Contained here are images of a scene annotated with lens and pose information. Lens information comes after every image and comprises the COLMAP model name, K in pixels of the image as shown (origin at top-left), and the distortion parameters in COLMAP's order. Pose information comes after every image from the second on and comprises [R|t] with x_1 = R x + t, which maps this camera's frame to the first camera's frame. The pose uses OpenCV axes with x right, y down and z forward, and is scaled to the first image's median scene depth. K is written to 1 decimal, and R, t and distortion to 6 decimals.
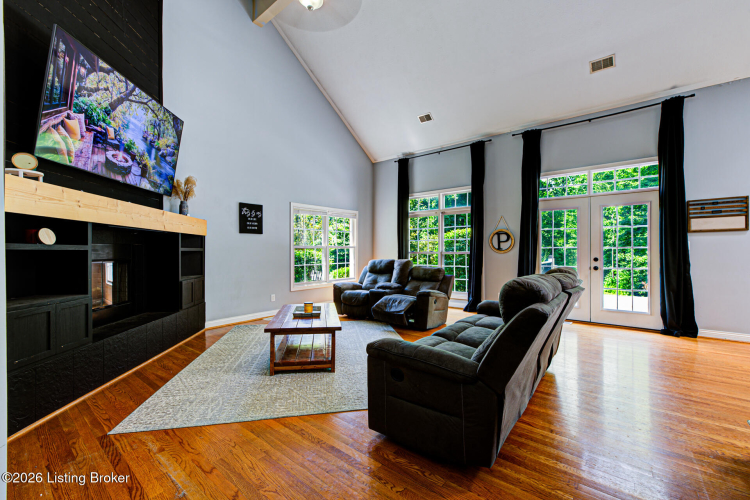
lens RADIAL K [[316.4, 0, 372.5], [0, 316.4, 248.8], [0, 0, 1]] dist [-0.001386, 0.000083]
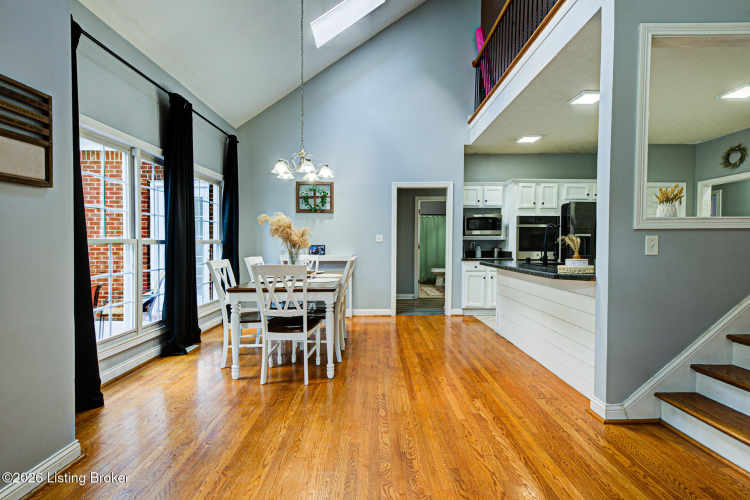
lens RADIAL K [[339.9, 0, 373.3], [0, 339.9, 248.7], [0, 0, 1]] dist [-0.000380, 0.000259]
pose [[-0.632240, -0.014552, 0.774636, 0.702485], [-0.005546, 0.999883, 0.014256, 0.008554], [-0.774753, 0.004717, -0.632247, 1.069903]]
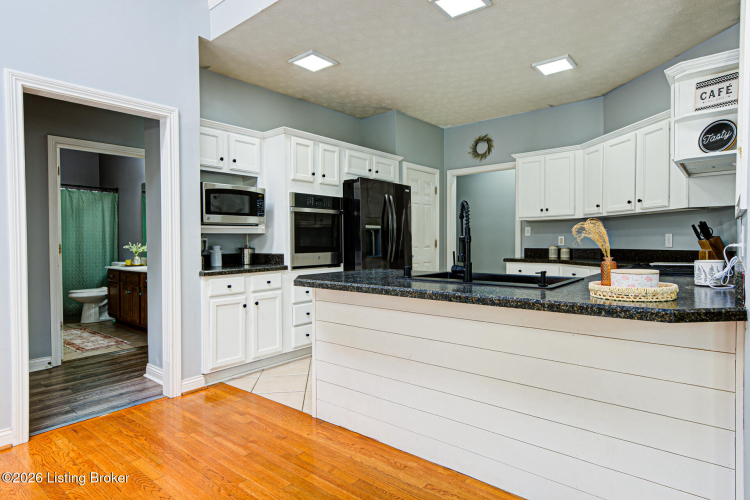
lens RADIAL K [[420.3, 0, 372.3], [0, 420.3, 249.1], [0, 0, 1]] dist [0.007635, 0.001184]
pose [[-0.999920, 0.007790, 0.010007, 1.256820], [0.007973, 0.999800, 0.018356, 0.008884], [-0.009862, 0.018434, -0.999781, 0.701869]]
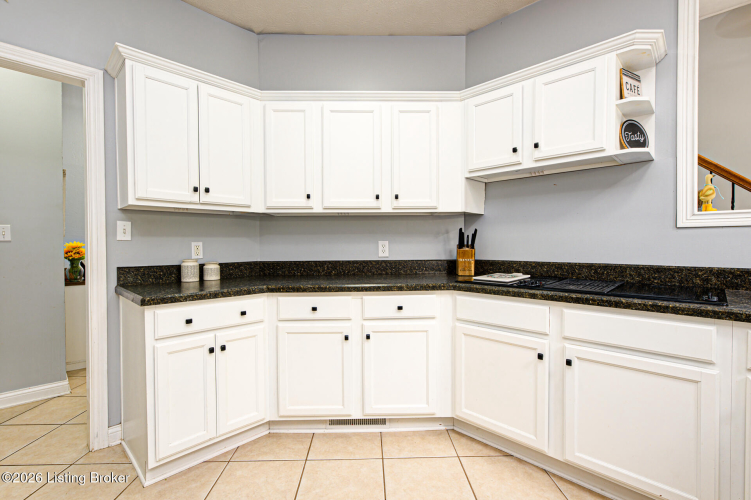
lens RADIAL K [[340.3, 0, 370.9], [0, 340.3, 249.9], [0, 0, 1]] dist [-0.000380, 0.000259]
pose [[-0.088988, 0.019307, -0.995846, 1.244644], [0.004740, 0.999809, 0.018960, 0.000609], [0.996021, -0.003033, -0.089062, -0.348933]]
